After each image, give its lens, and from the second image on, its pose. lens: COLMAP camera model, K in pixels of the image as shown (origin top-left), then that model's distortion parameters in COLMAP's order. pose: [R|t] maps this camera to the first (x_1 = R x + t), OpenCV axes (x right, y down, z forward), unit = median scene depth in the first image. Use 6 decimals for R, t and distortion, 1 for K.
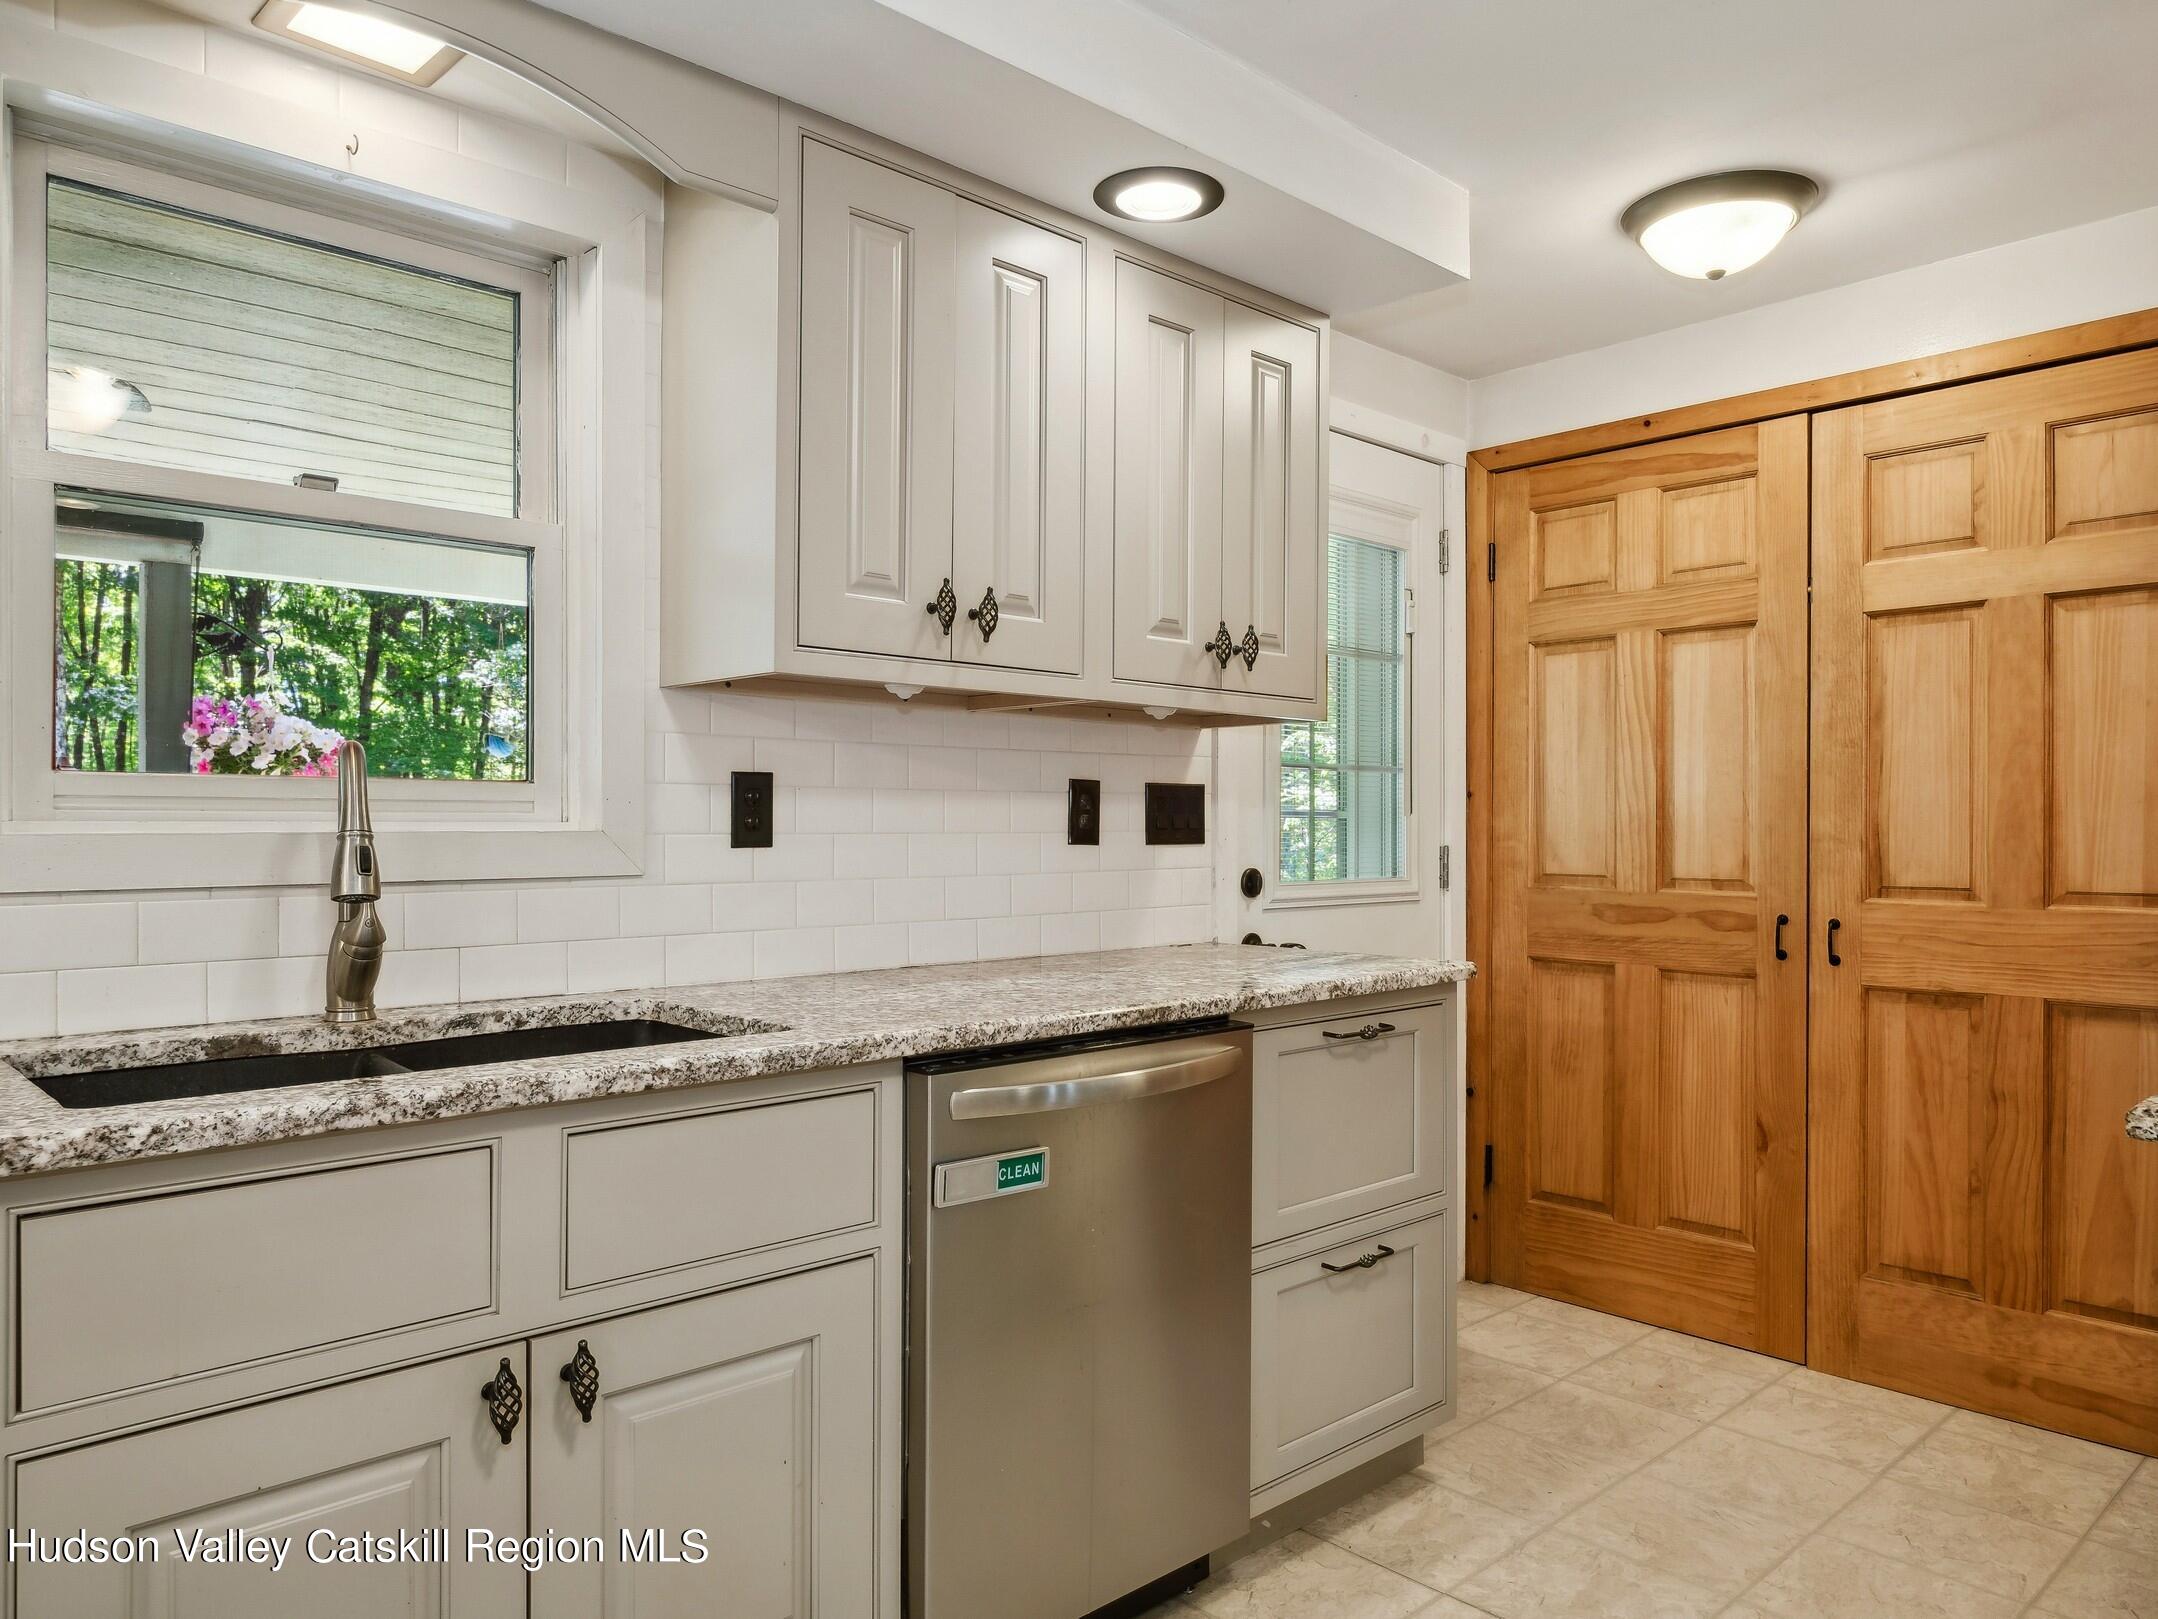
lens RADIAL K [[1461.6, 0, 1051.7], [0, 1461.6, 823.0], [0, 0, 1]] dist [-0.000181, 0.005039]
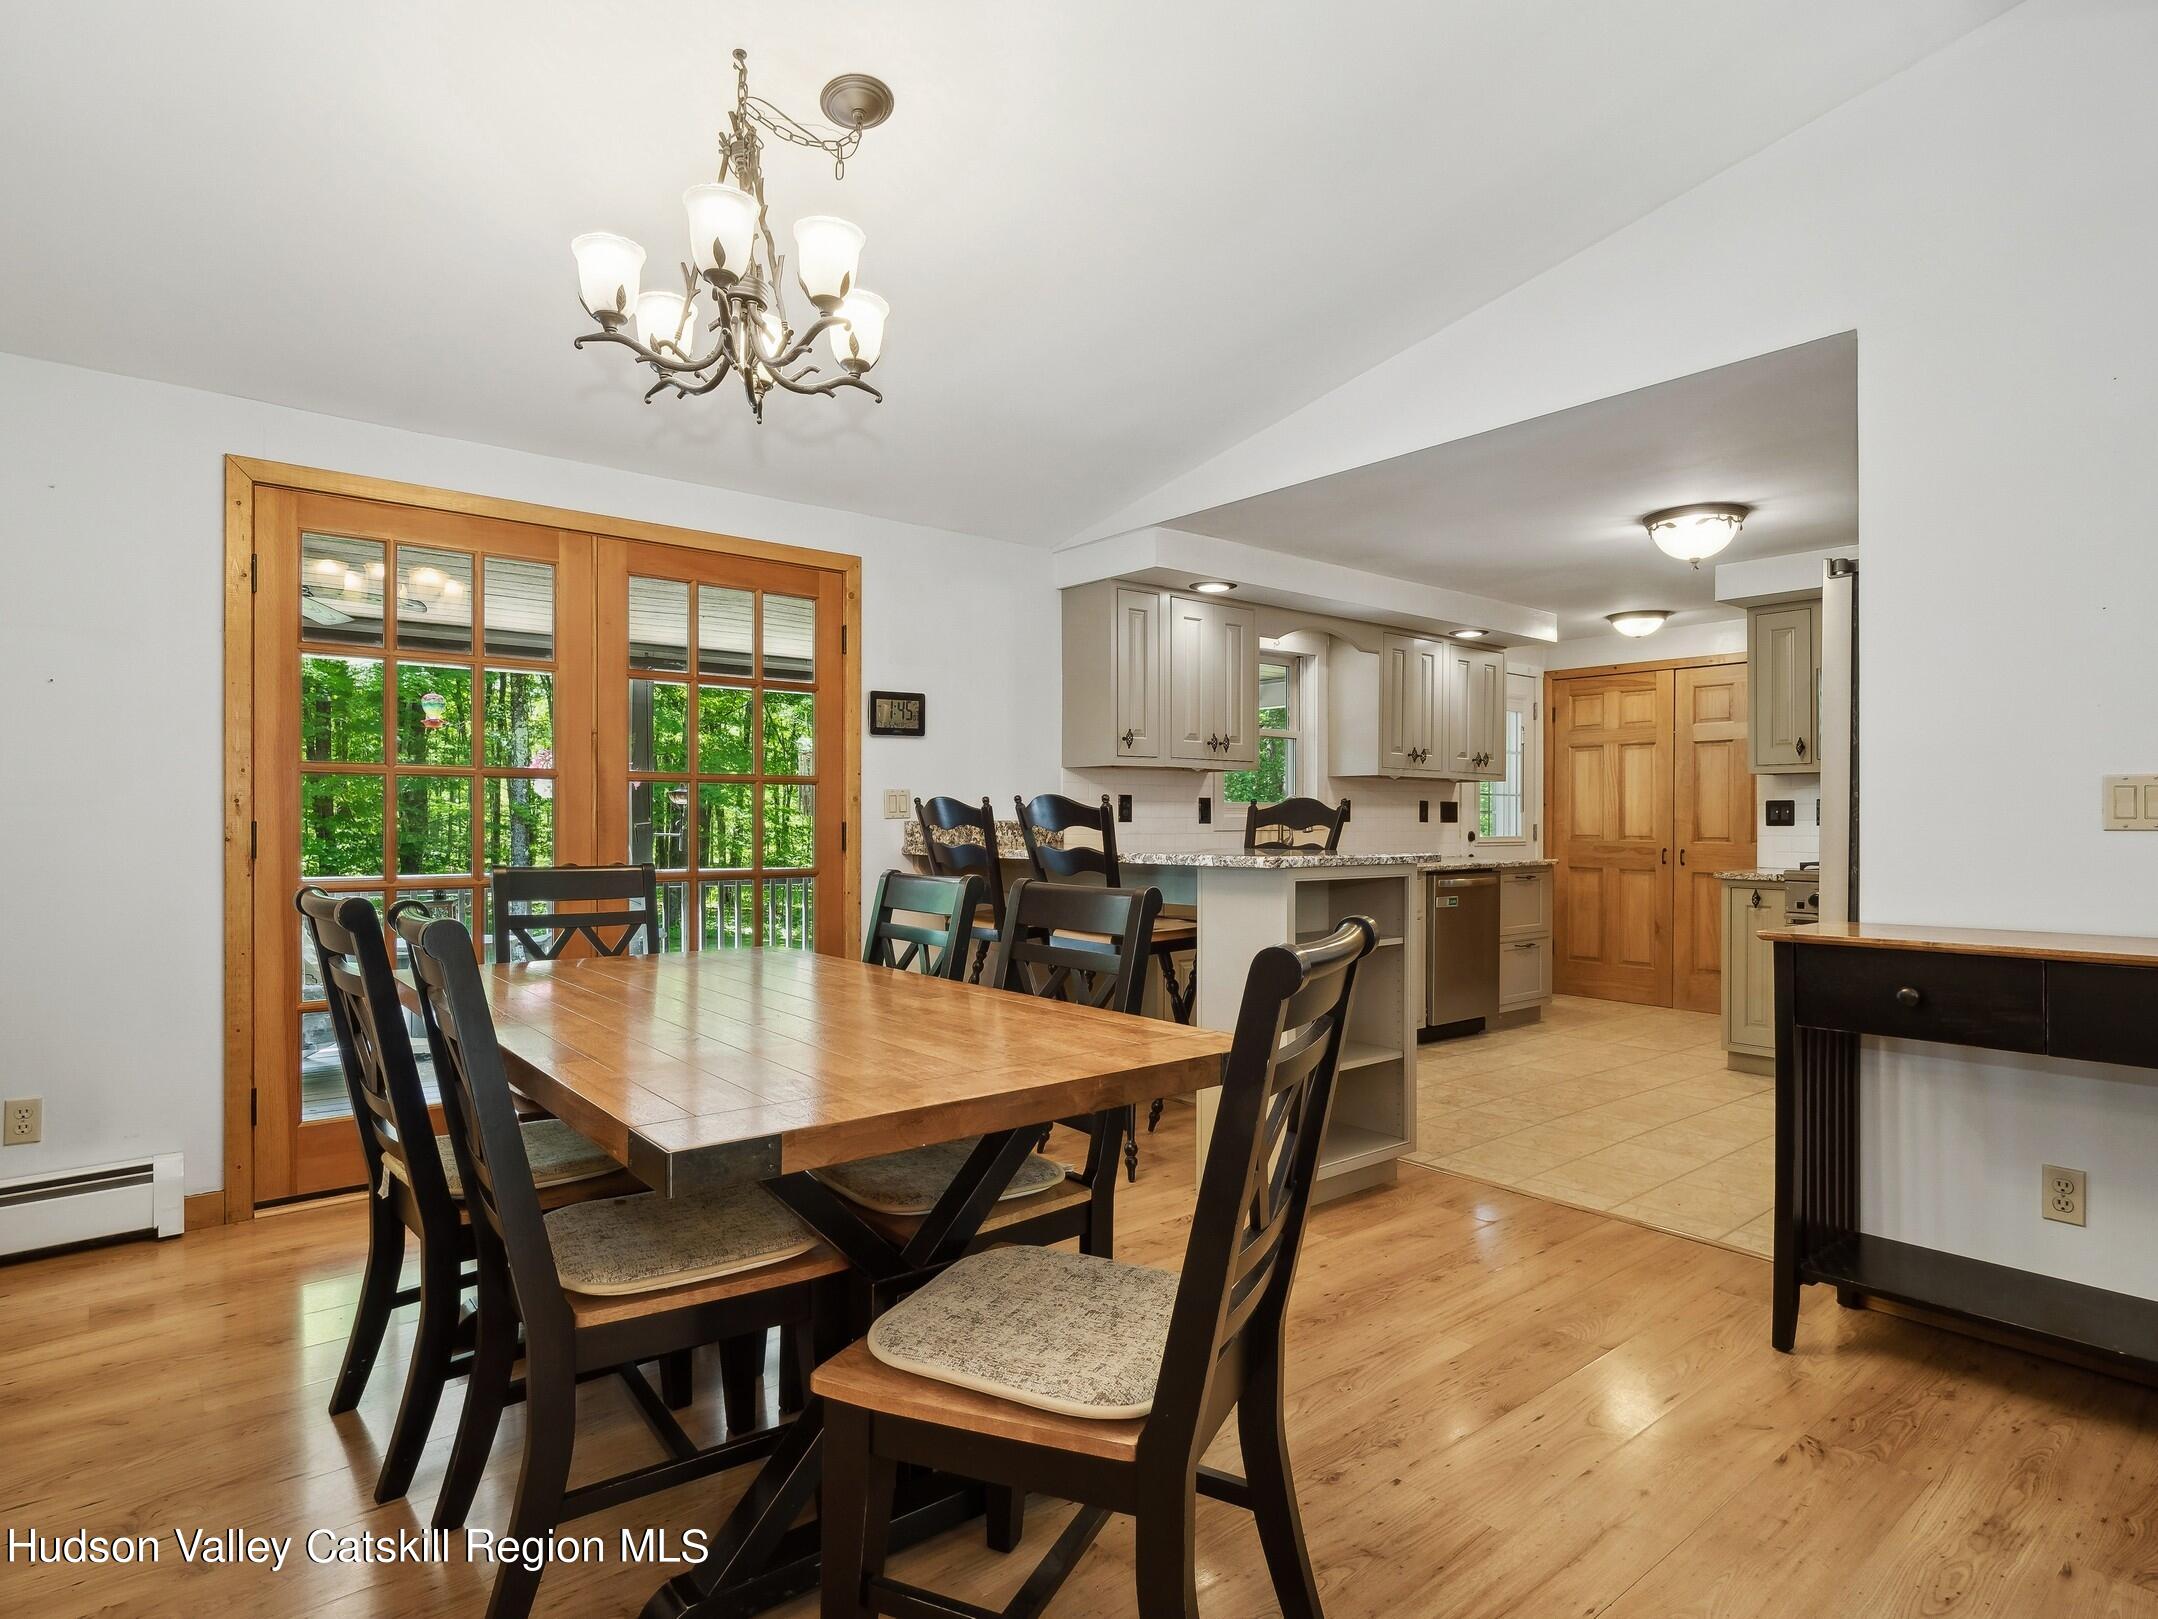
lens RADIAL K [[1105.2, 0, 1082.5], [0, 1105.2, 822.1], [0, 0, 1]] dist [-0.002828, -0.000012]
pose [[0.997848, 0.000239, -0.065570, -0.535024], [-0.000008, 0.999994, 0.003527, 0.006086], [0.065571, -0.003519, 0.997842, -1.335562]]
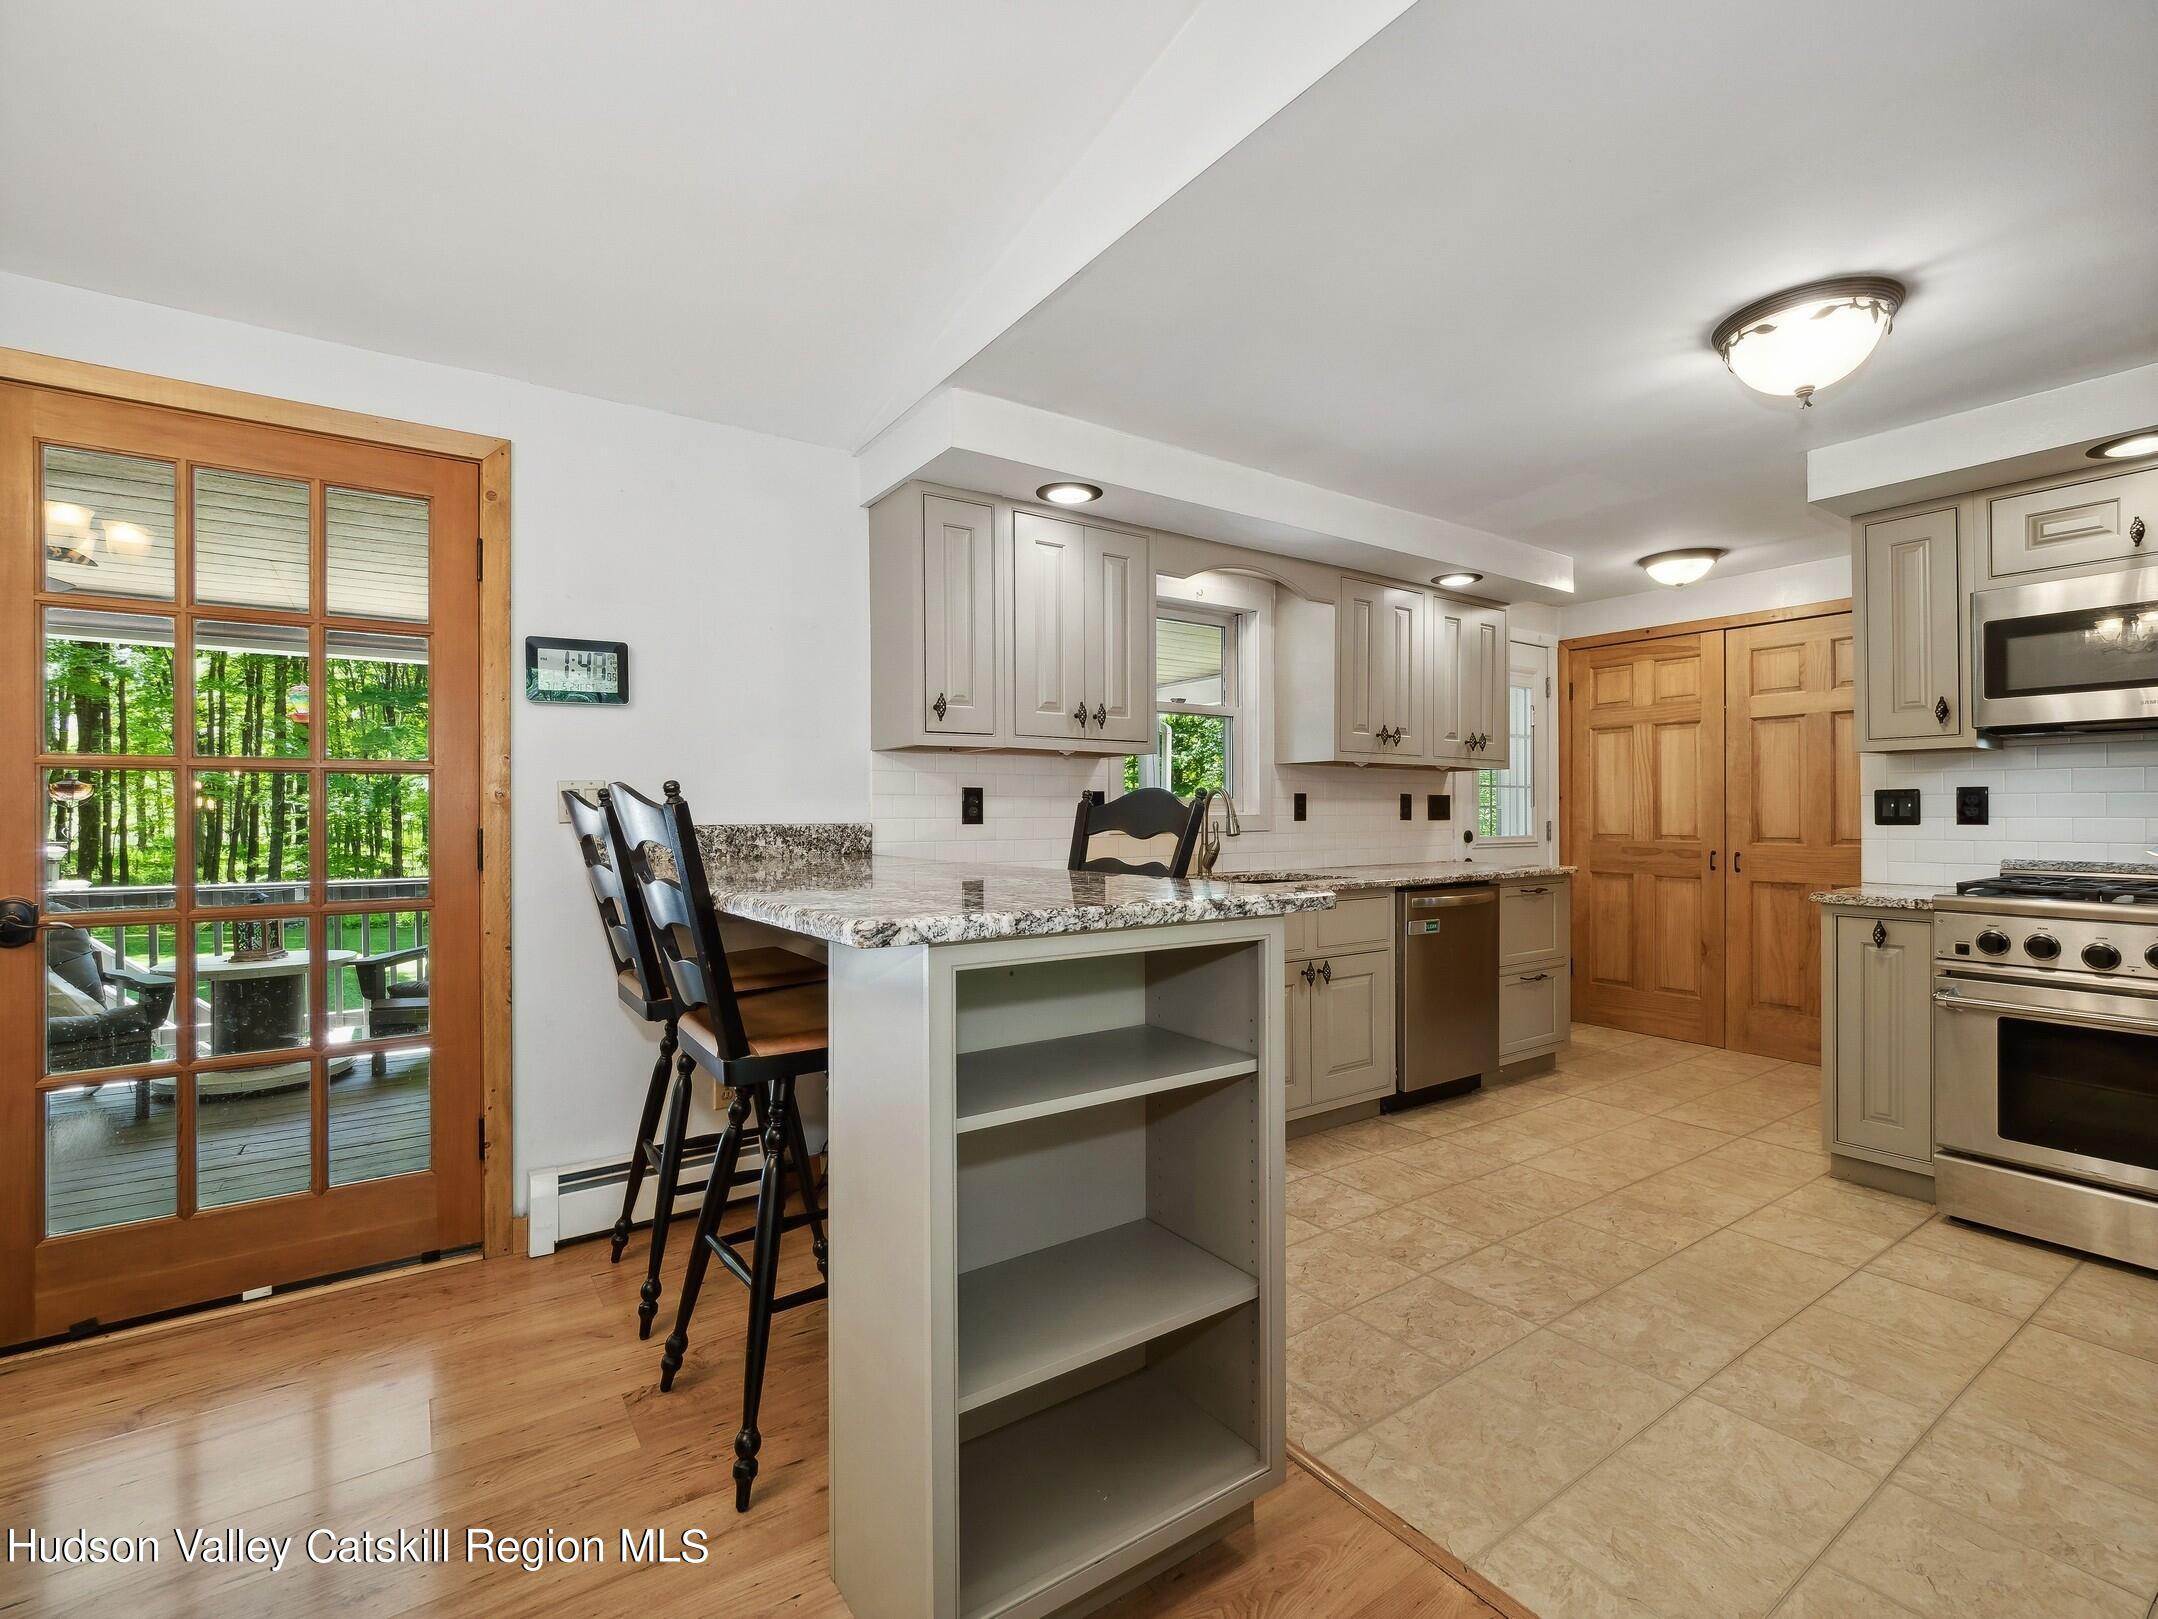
lens RADIAL K [[941.4, 0, 1070.4], [0, 941.4, 812.4], [0, 0, 1]] dist [-0.017079, 0.004304]
pose [[0.987878, -0.004962, -0.155156, -0.293972], [0.004866, 0.999988, -0.000994, -0.000015], [0.155159, 0.000227, 0.987890, -0.662713]]
